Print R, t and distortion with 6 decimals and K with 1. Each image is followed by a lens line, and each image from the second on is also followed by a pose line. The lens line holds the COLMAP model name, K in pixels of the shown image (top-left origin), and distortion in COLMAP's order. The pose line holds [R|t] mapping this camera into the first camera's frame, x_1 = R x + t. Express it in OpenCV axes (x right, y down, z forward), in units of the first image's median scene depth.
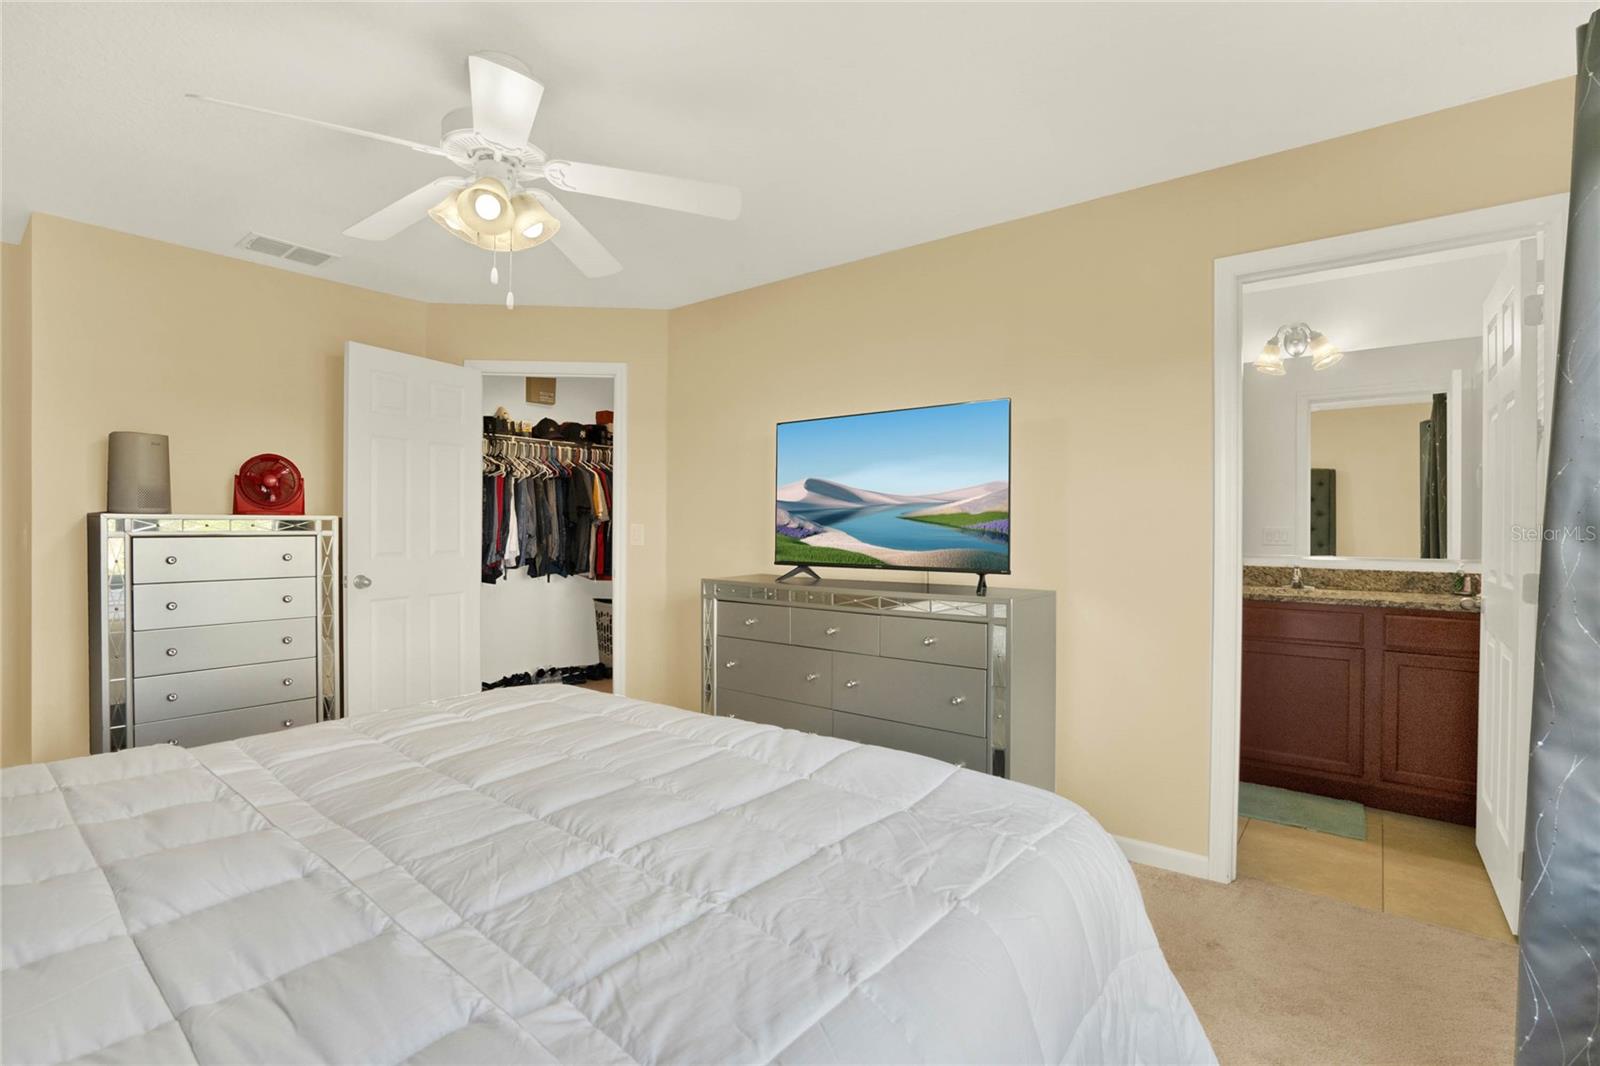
lens RADIAL K [[770.0, 0, 804.0], [0, 770.0, 531.6], [0, 0, 1]] dist [-0.029427, 0.004170]
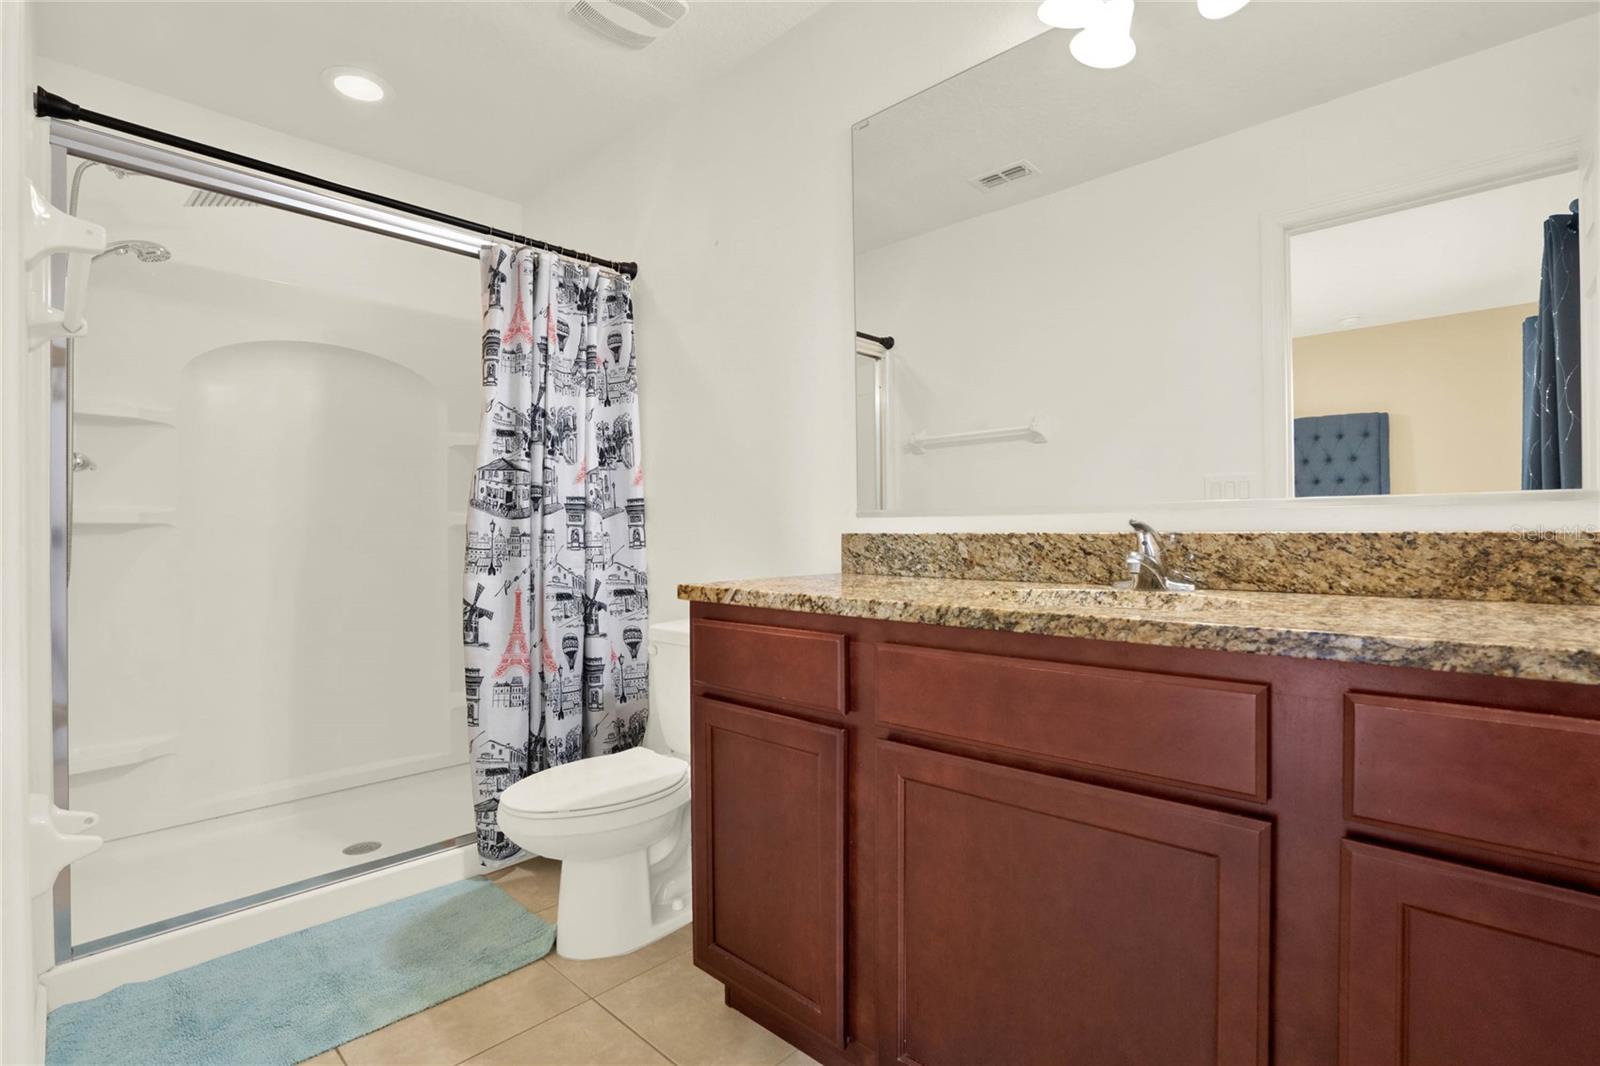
lens RADIAL K [[770.0, 0, 794.2], [0, 770.0, 535.4], [0, 0, 1]] dist [-0.029427, 0.004170]
pose [[0.995623, -0.012442, -0.092634, 0.538690], [0.012098, 0.999918, -0.004275, 0.050773], [0.092679, 0.003136, 0.995691, 0.650644]]
